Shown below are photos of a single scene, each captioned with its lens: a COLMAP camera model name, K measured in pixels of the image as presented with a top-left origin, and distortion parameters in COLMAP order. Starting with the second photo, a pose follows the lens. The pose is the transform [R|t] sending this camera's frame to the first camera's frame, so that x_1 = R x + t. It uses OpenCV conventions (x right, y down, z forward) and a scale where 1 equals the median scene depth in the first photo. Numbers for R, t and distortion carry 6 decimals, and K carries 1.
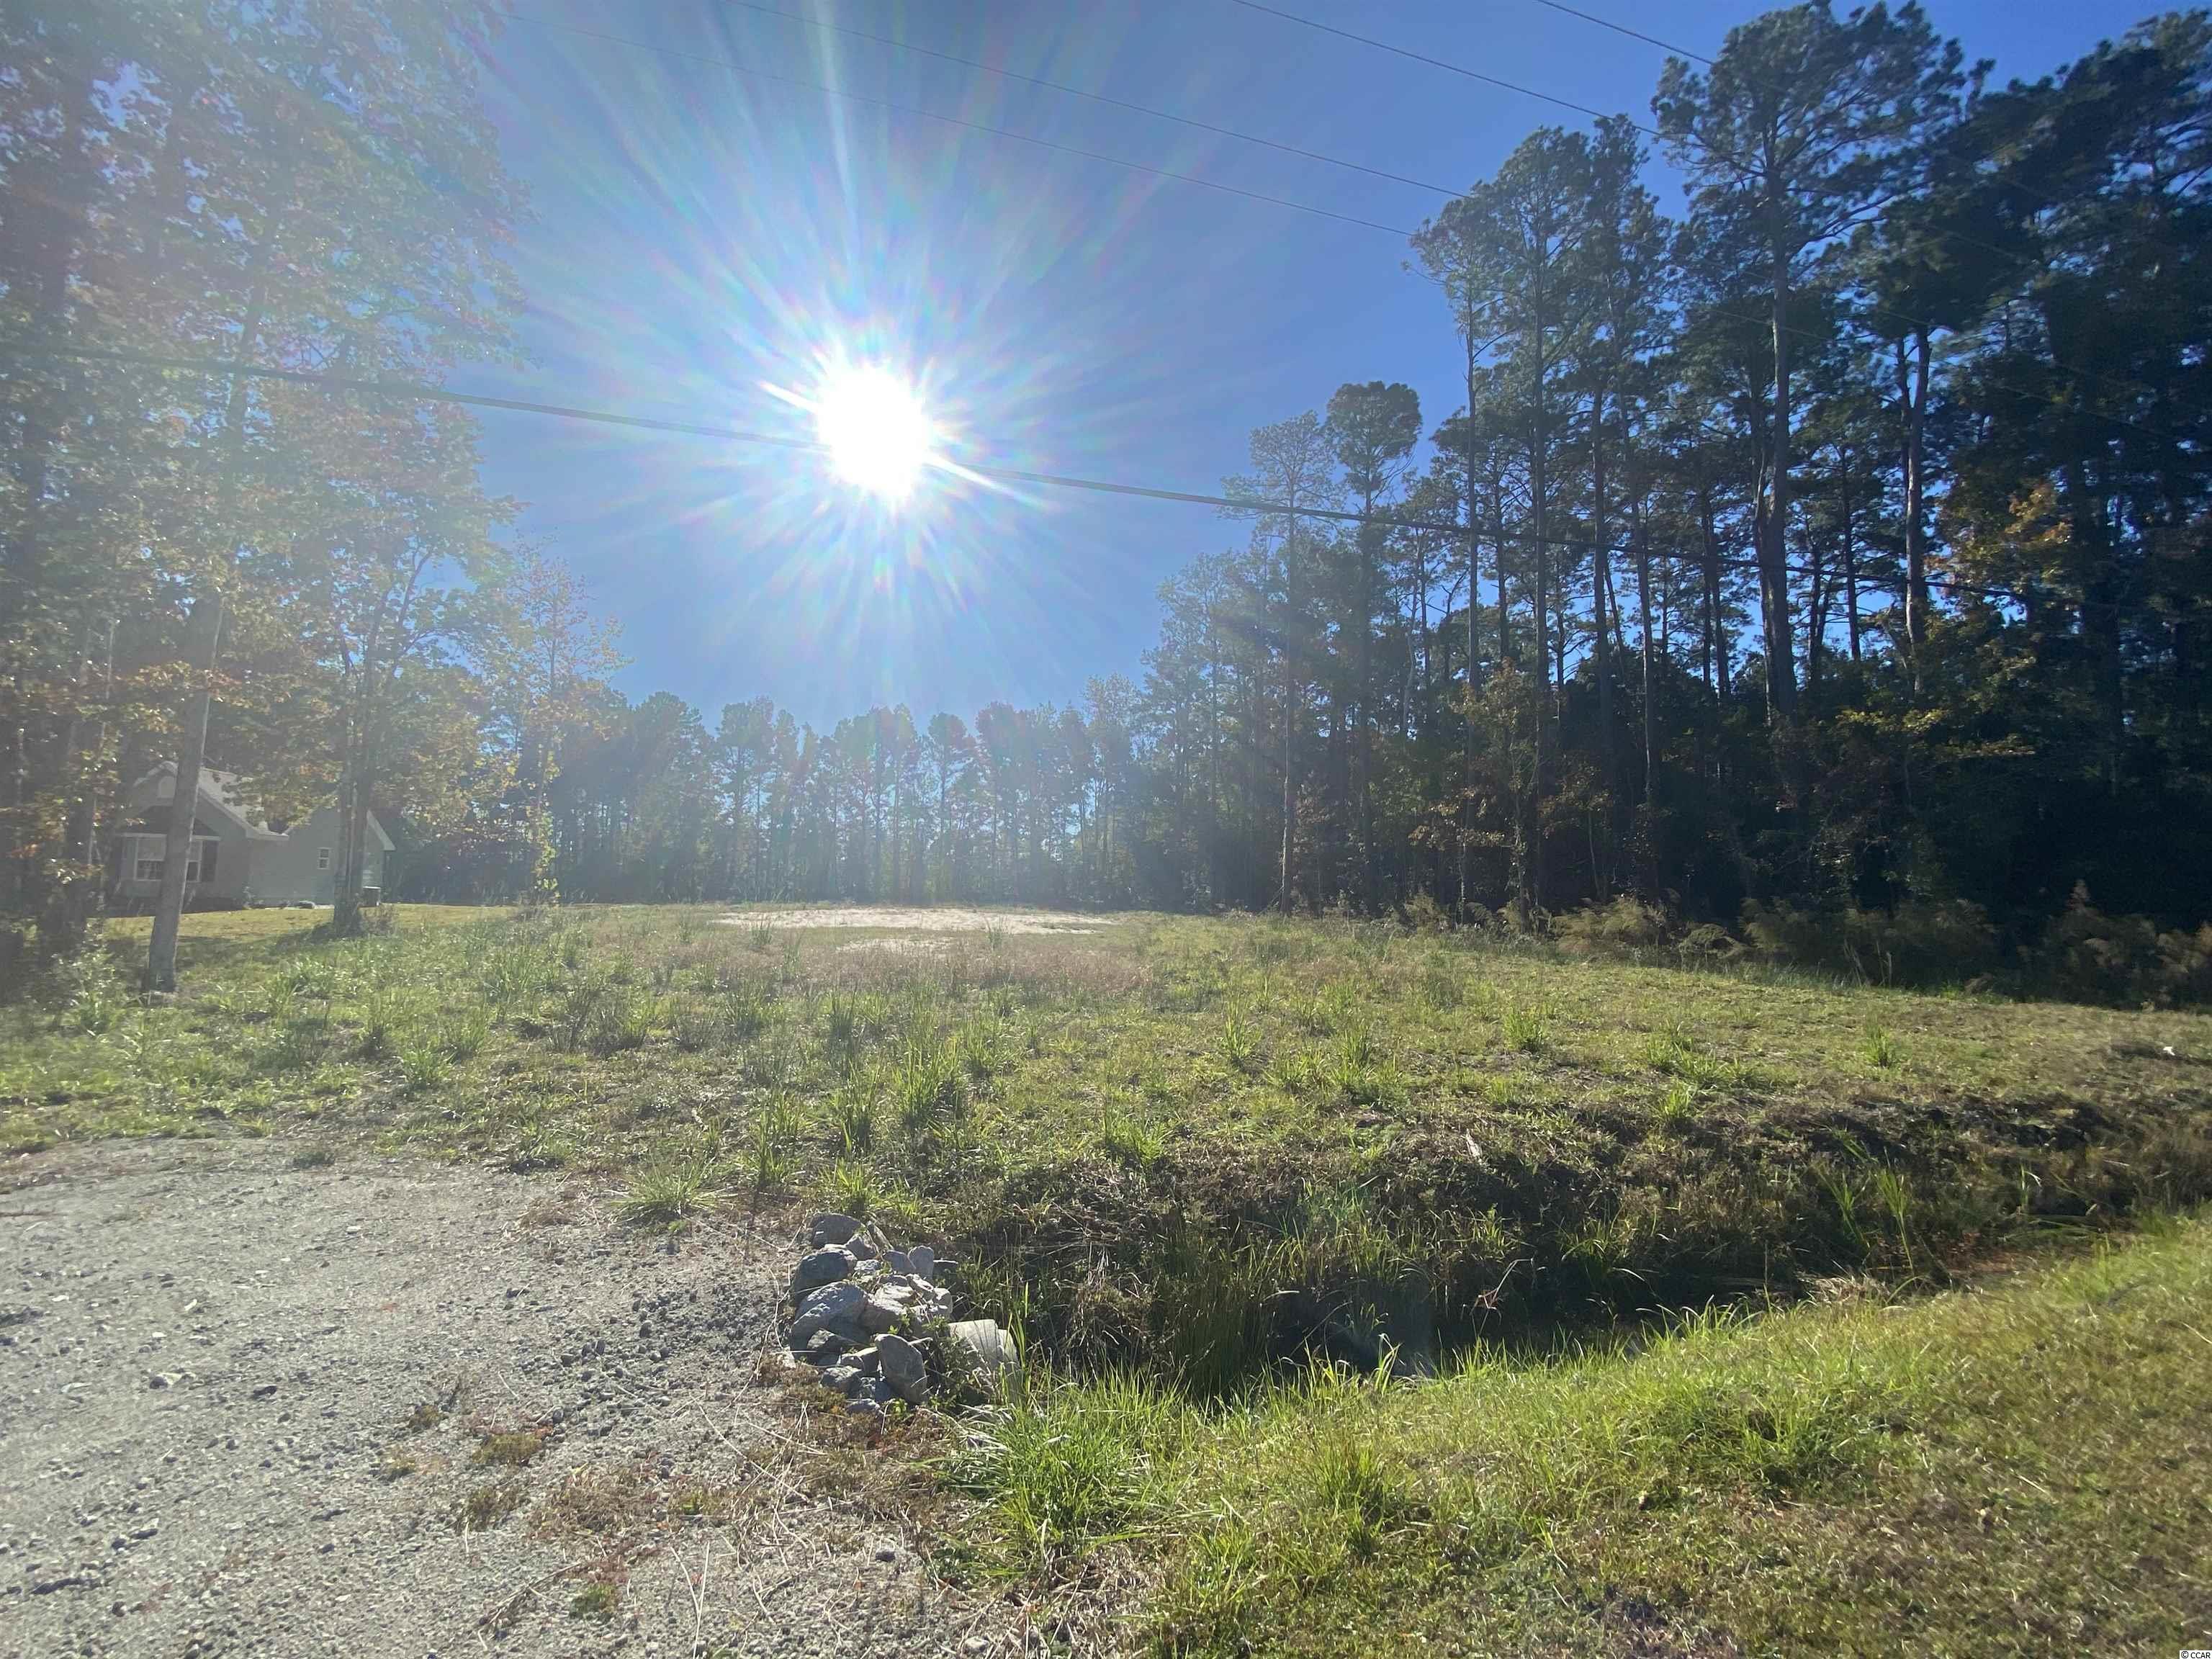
lens RADIAL K [[892.8, 0, 1110.2], [0, 892.8, 839.9], [0, 0, 1]] dist [0.020047, 0.000024]
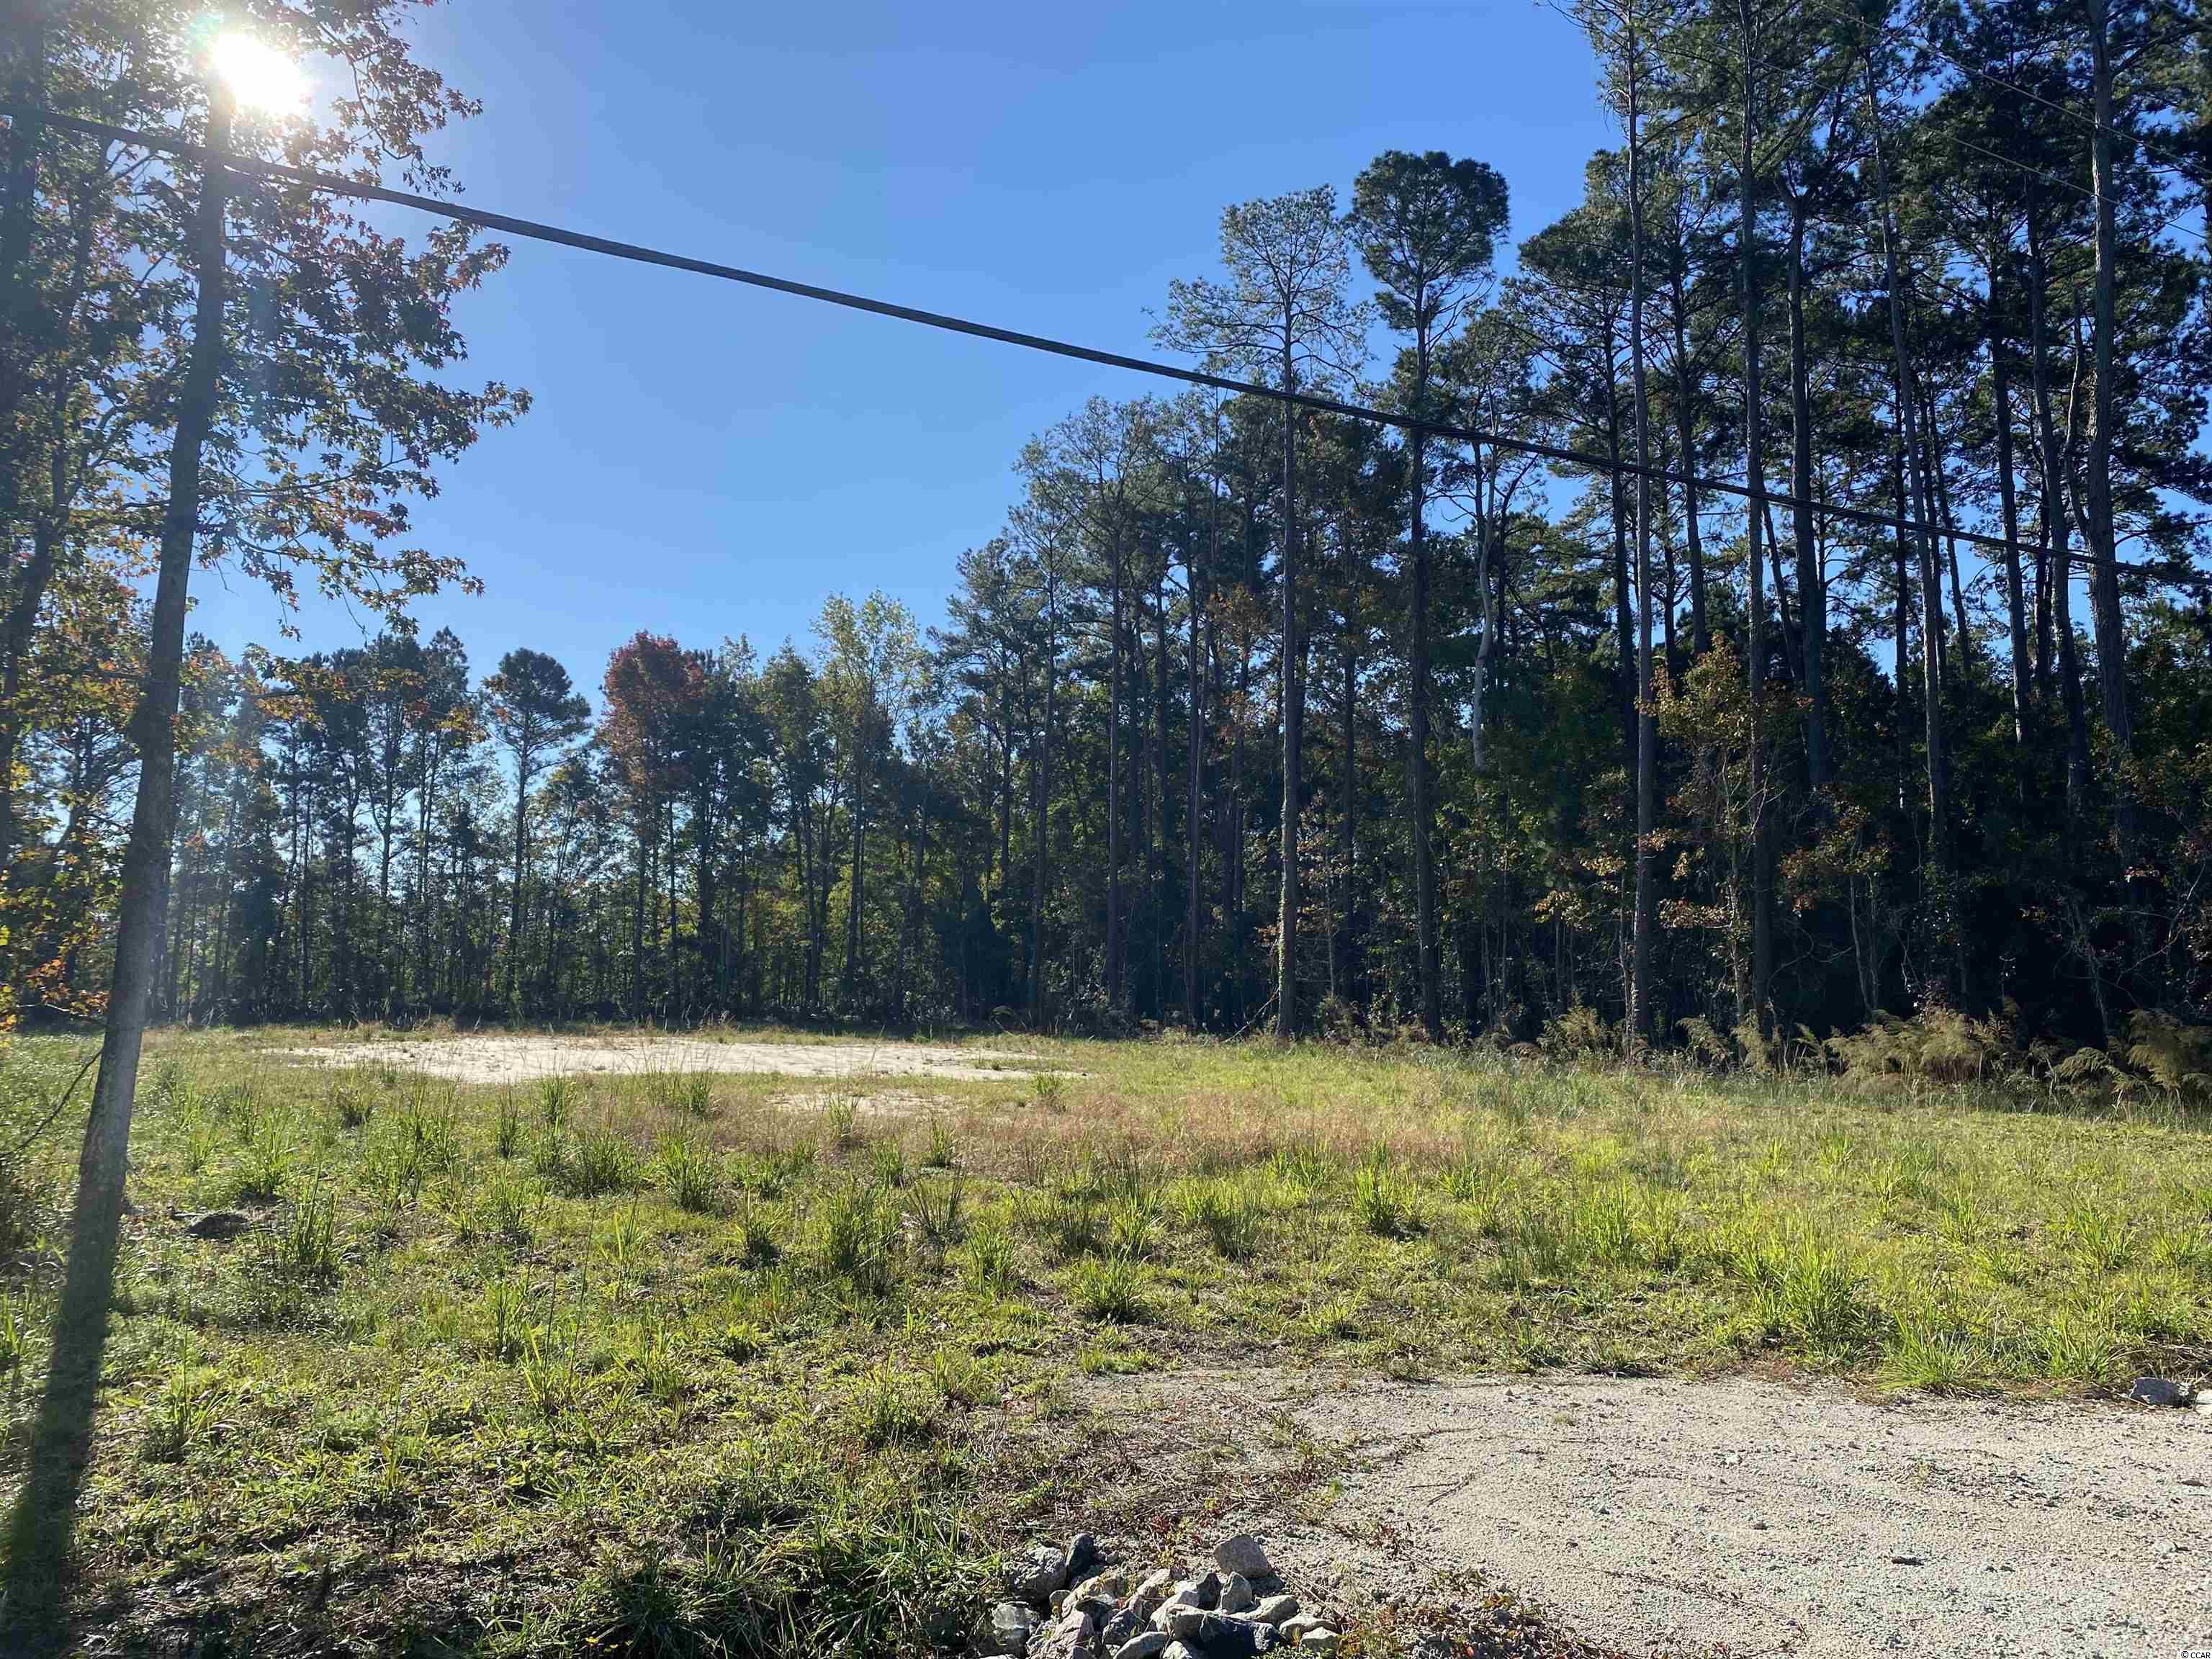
lens RADIAL K [[1697.2, 0, 1106.1], [0, 1697.2, 830.0], [0, 0, 1]] dist [0.006907, 0.001200]
pose [[0.980088, 0.015996, 0.197920, -0.134377], [-0.008207, 0.999162, -0.040111, -0.006079], [-0.198396, 0.037688, 0.979397, -0.055185]]
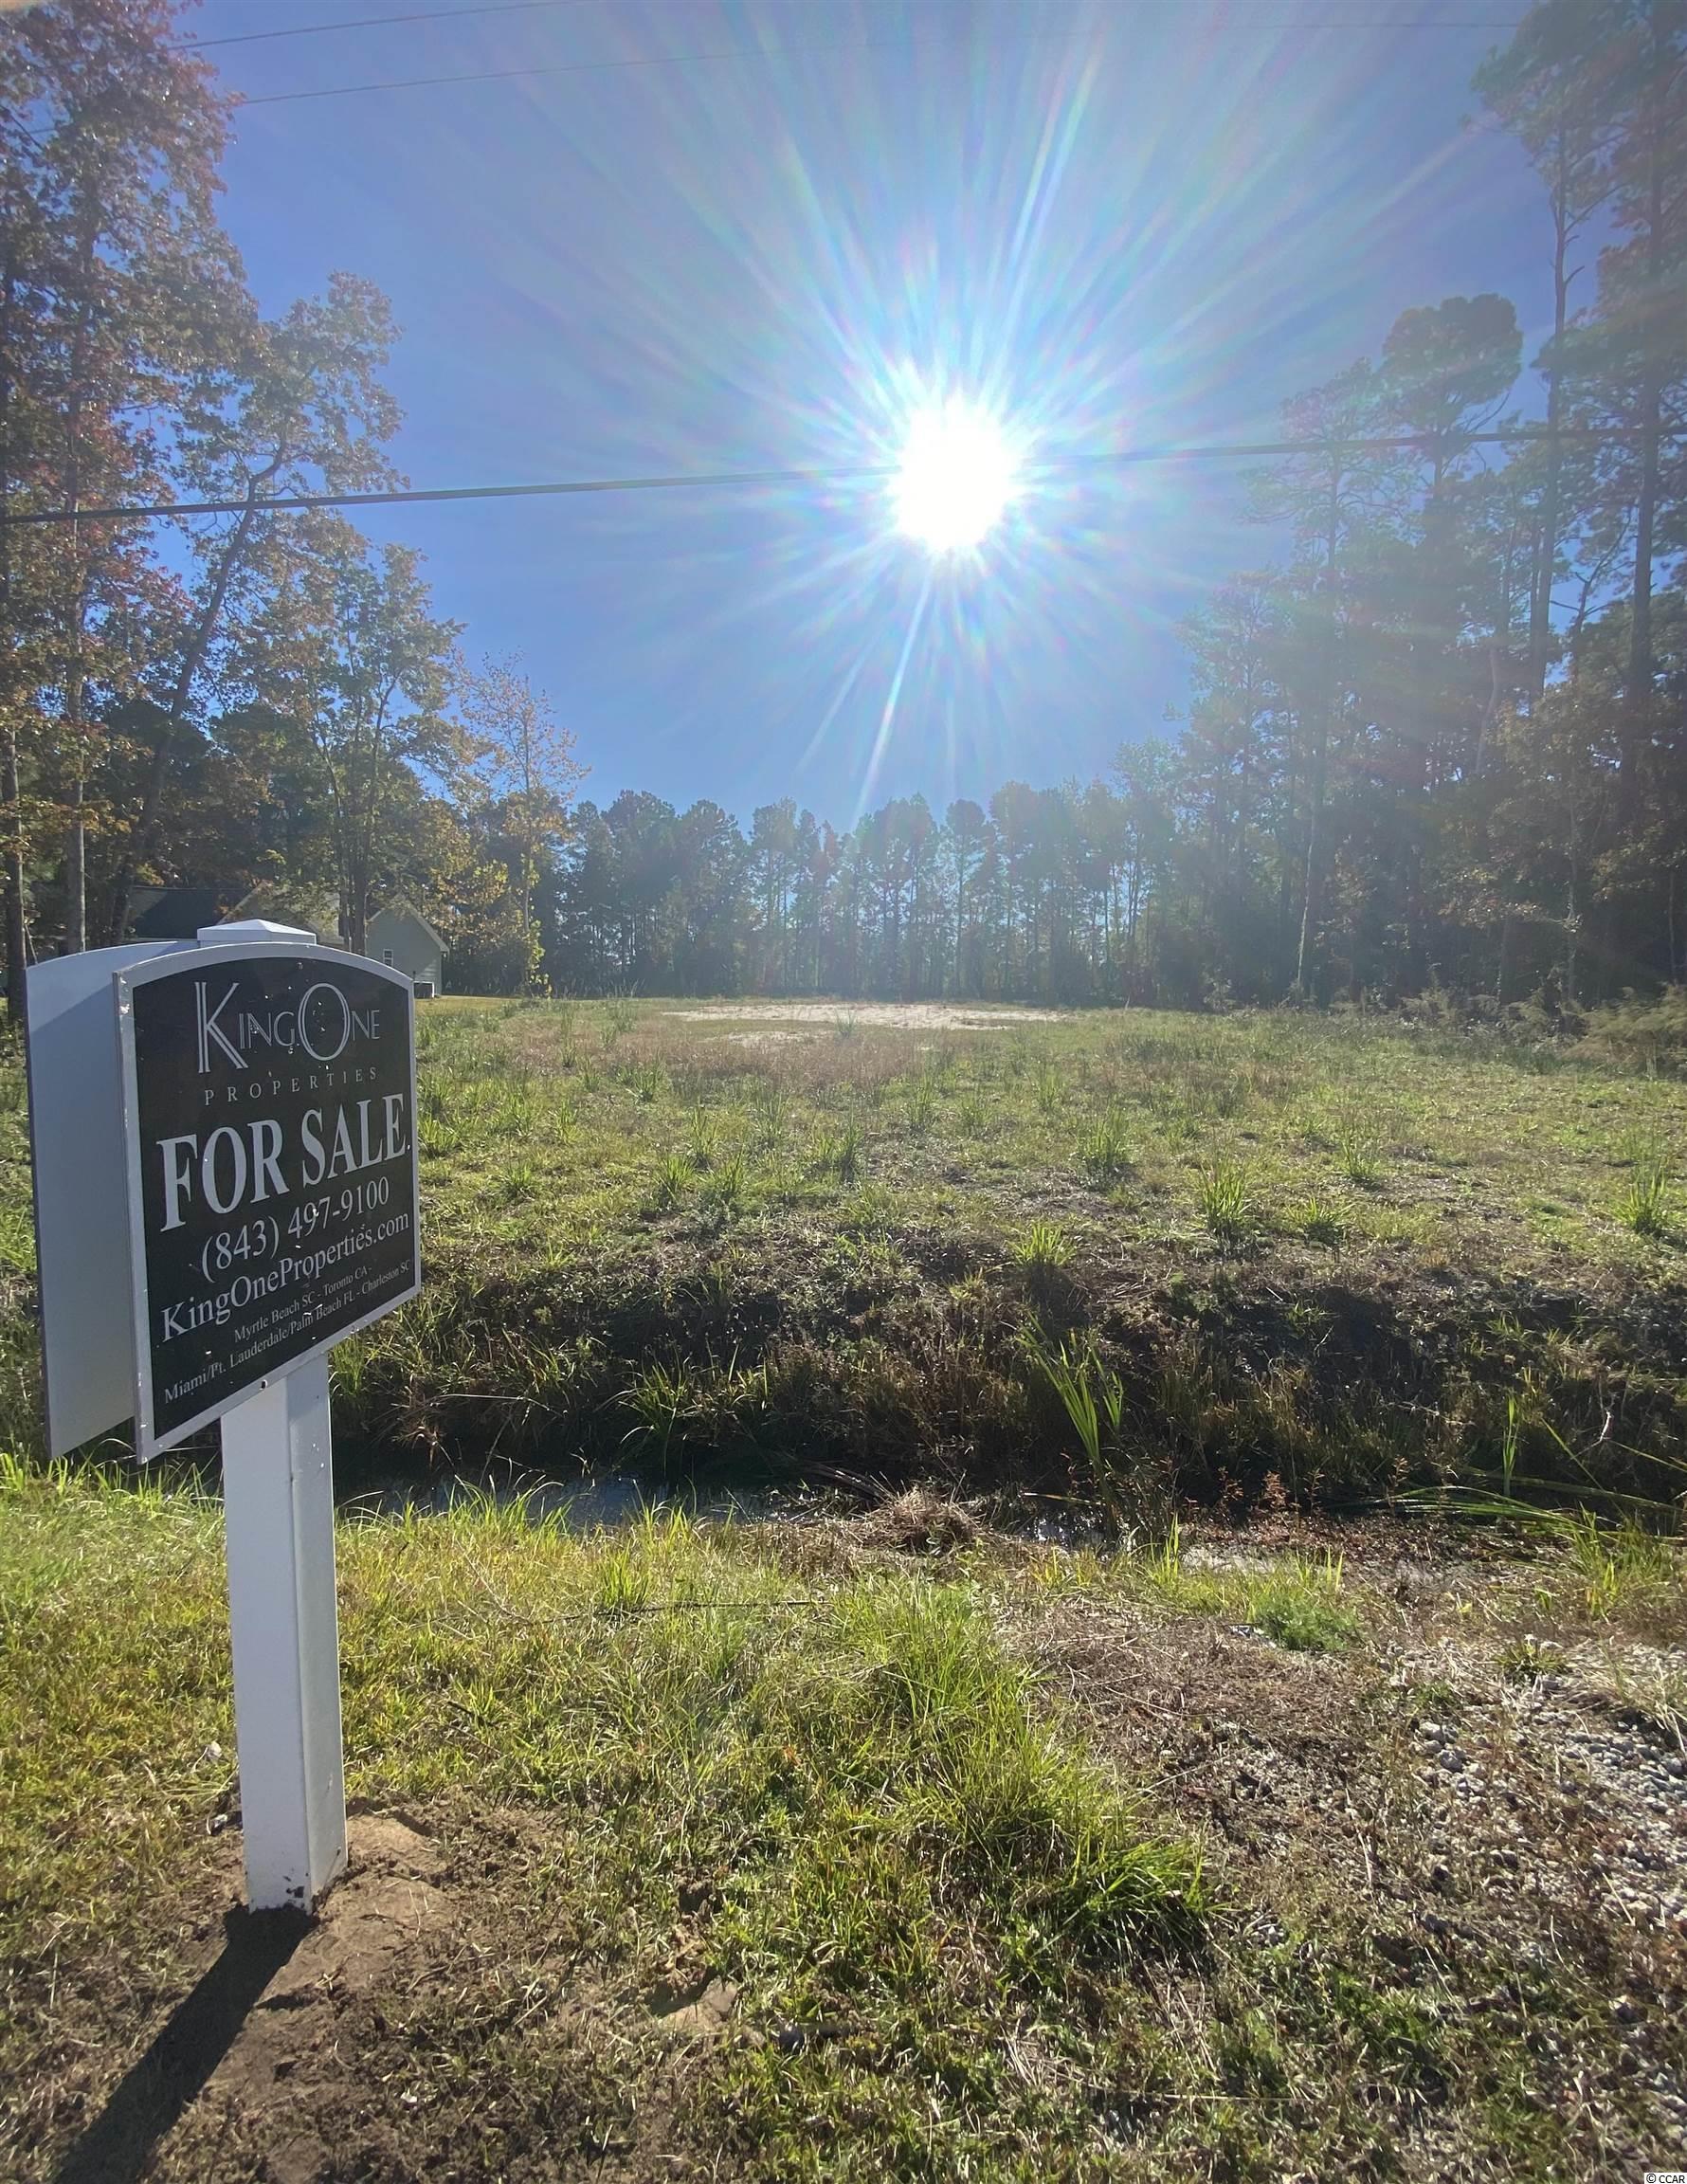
lens RADIAL K [[907.7, 0, 844.2], [0, 907.7, 1073.9], [0, 0, 1]] dist [-0.002372, -0.000177]
pose [[0.937693, 0.029213, -0.346235, 0.091340], [0.023007, 0.989053, 0.145758, 0.005712], [0.346703, -0.144642, 0.926756, 0.037694]]
